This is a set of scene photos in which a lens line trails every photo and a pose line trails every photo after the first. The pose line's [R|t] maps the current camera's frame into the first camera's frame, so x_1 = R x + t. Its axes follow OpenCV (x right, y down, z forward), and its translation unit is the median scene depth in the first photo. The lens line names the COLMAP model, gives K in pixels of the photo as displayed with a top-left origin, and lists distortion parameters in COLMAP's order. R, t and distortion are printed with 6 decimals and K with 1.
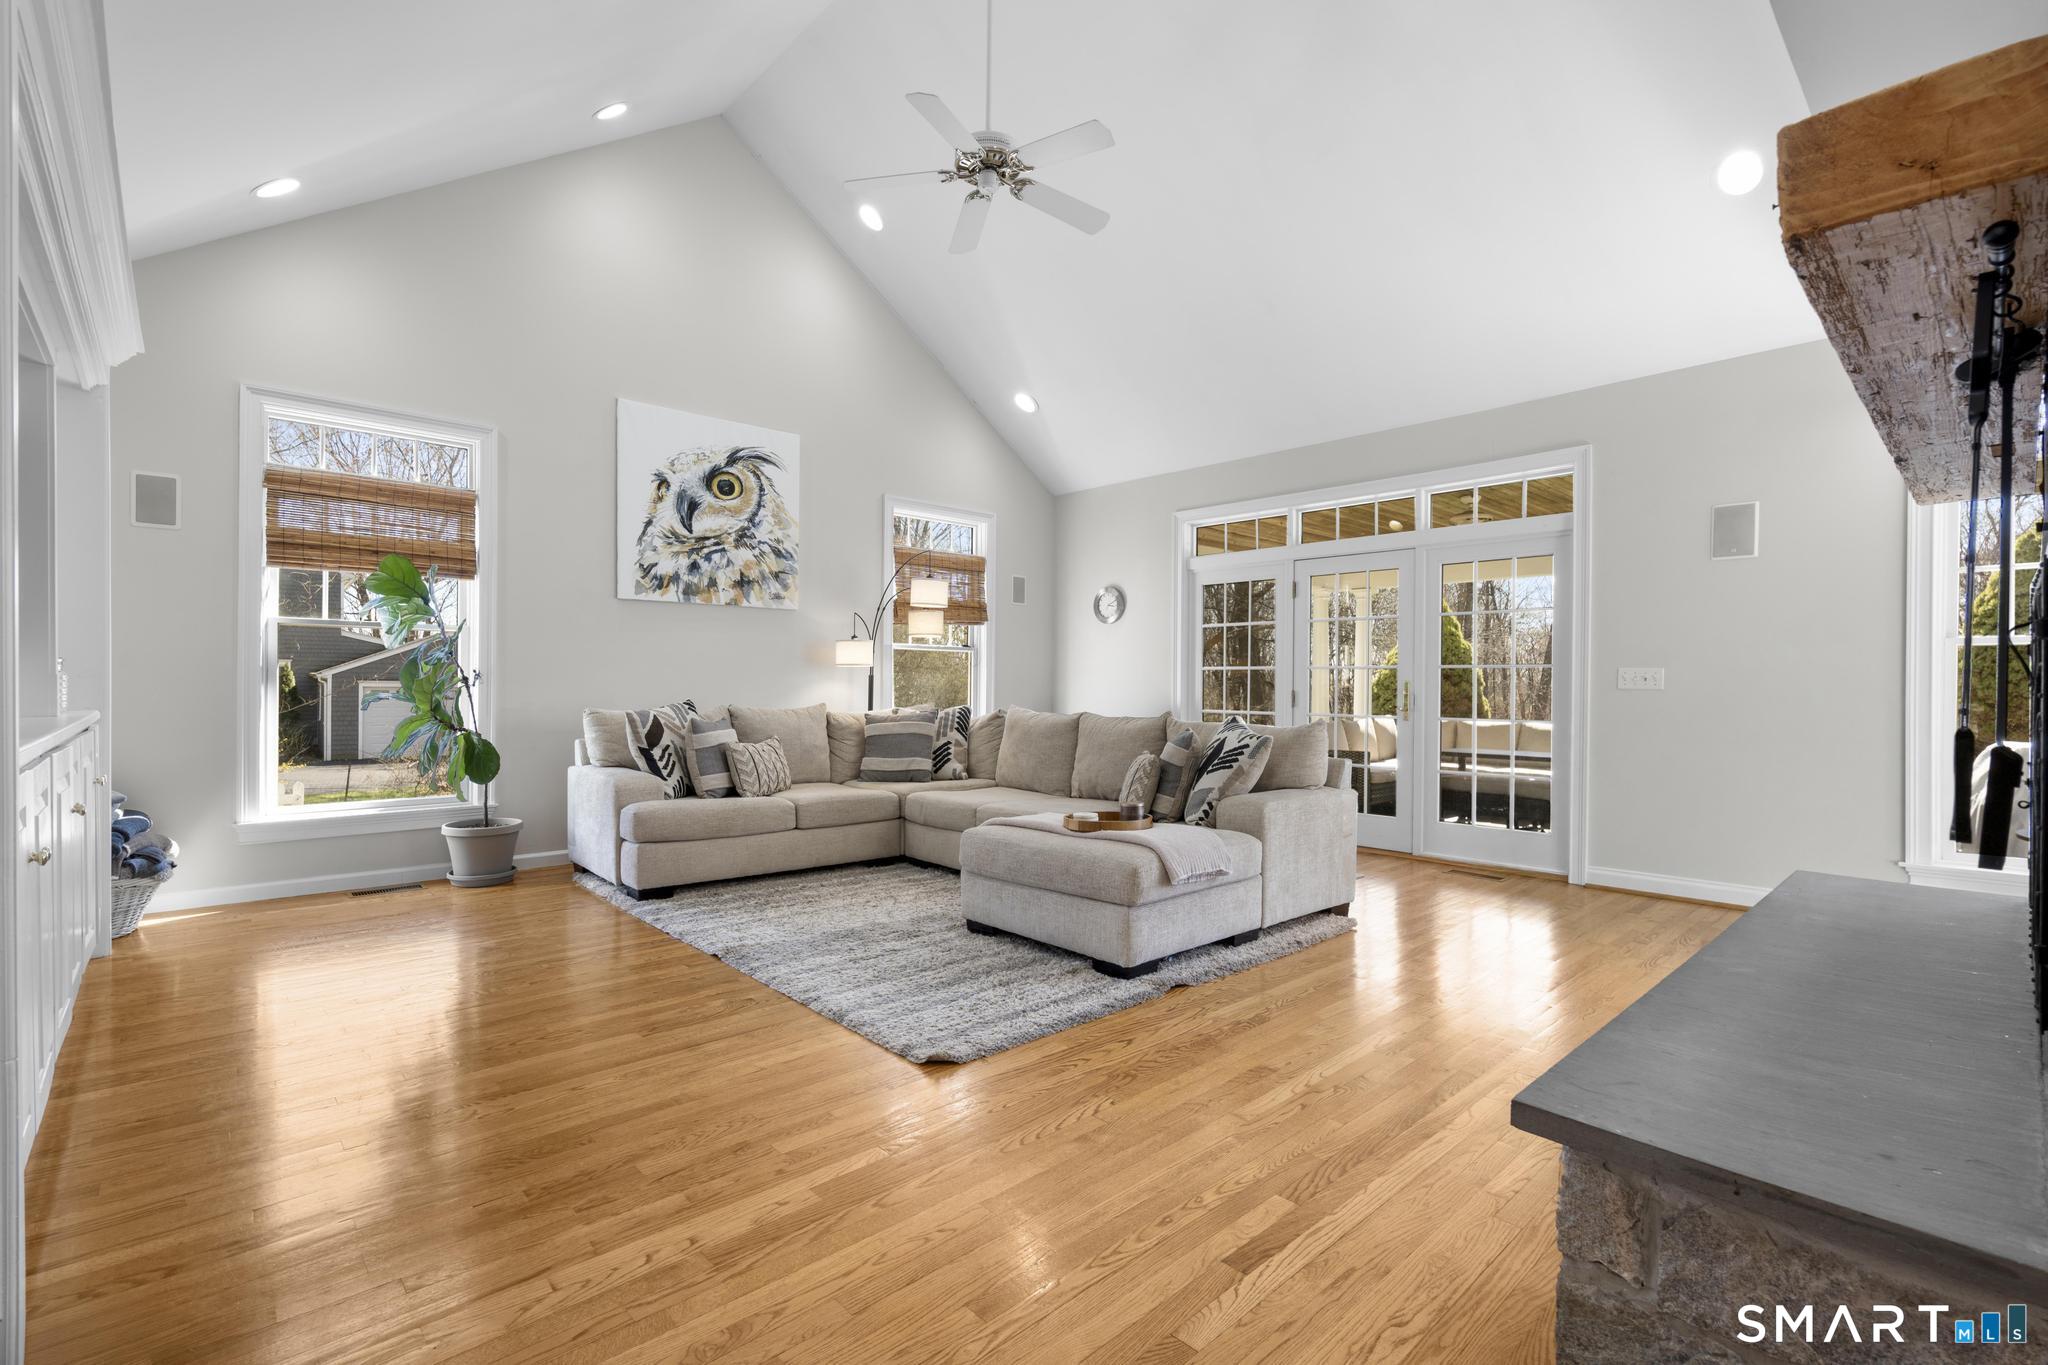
lens RADIAL K [[927.7, 0, 1021.7], [0, 927.7, 693.9], [0, 0, 1]] dist [-0.003847, -0.000606]
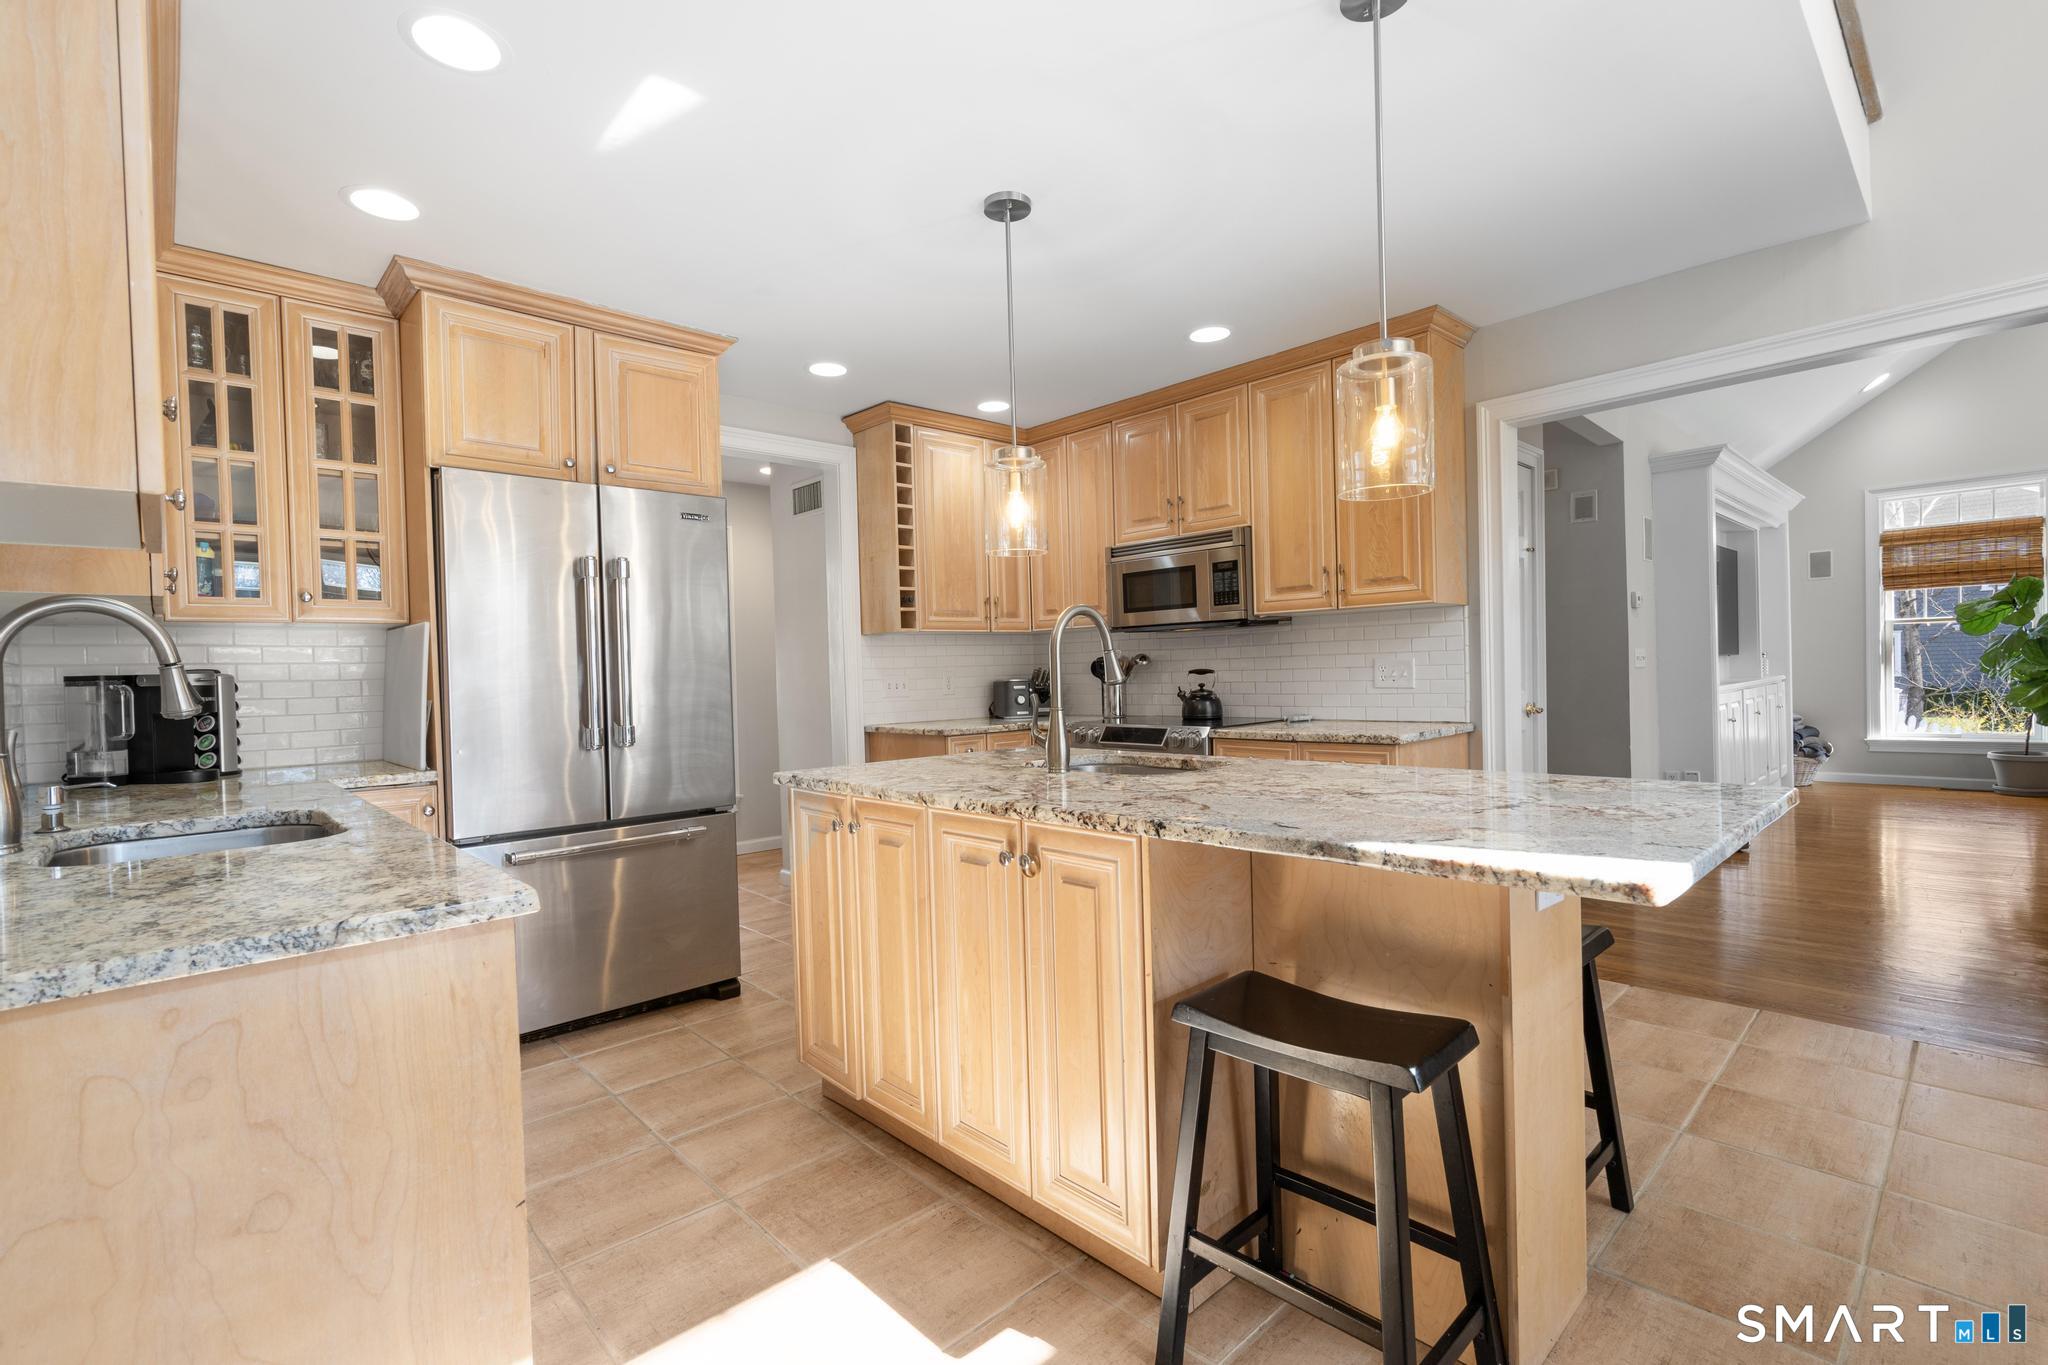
lens RADIAL K [[927.7, 0, 1012.4], [0, 927.7, 685.7], [0, 0, 1]] dist [-0.003847, -0.000606]
pose [[0.006950, 0.003934, -0.999968, 0.807470], [0.018656, 0.999818, 0.004063, 0.000038], [0.999802, -0.018684, 0.006876, -0.575805]]
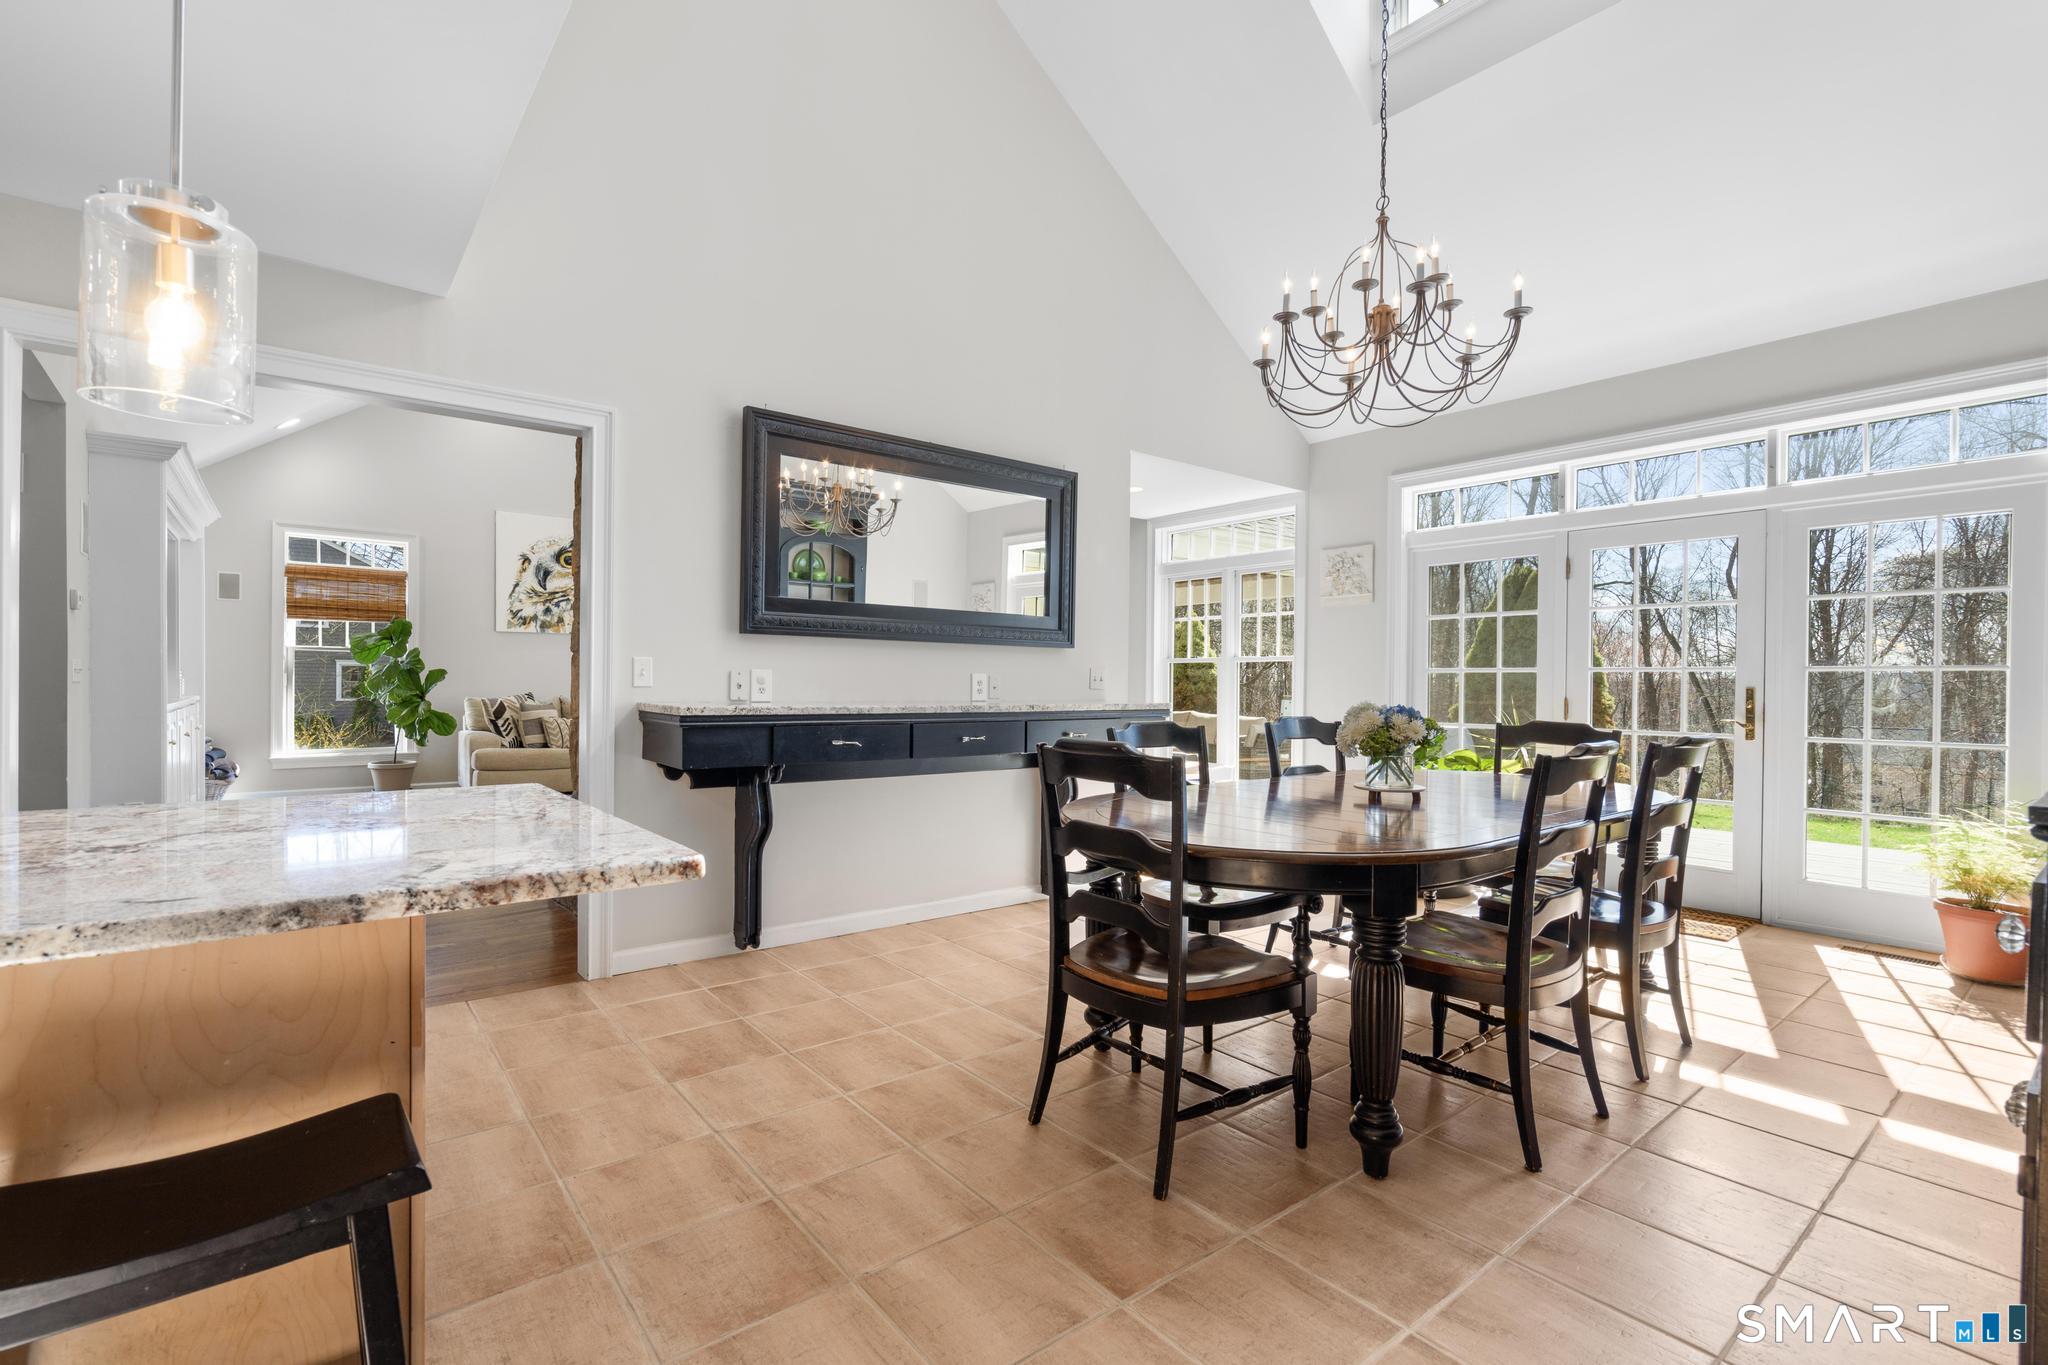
lens RADIAL K [[927.7, 0, 1019.5], [0, 927.7, 690.3], [0, 0, 1]] dist [-0.003847, -0.000606]
pose [[0.997426, 0.000928, -0.071693, 0.695259], [-0.001080, 0.999997, -0.002091, 0.005873], [0.071690, 0.002163, 0.997425, -0.661475]]
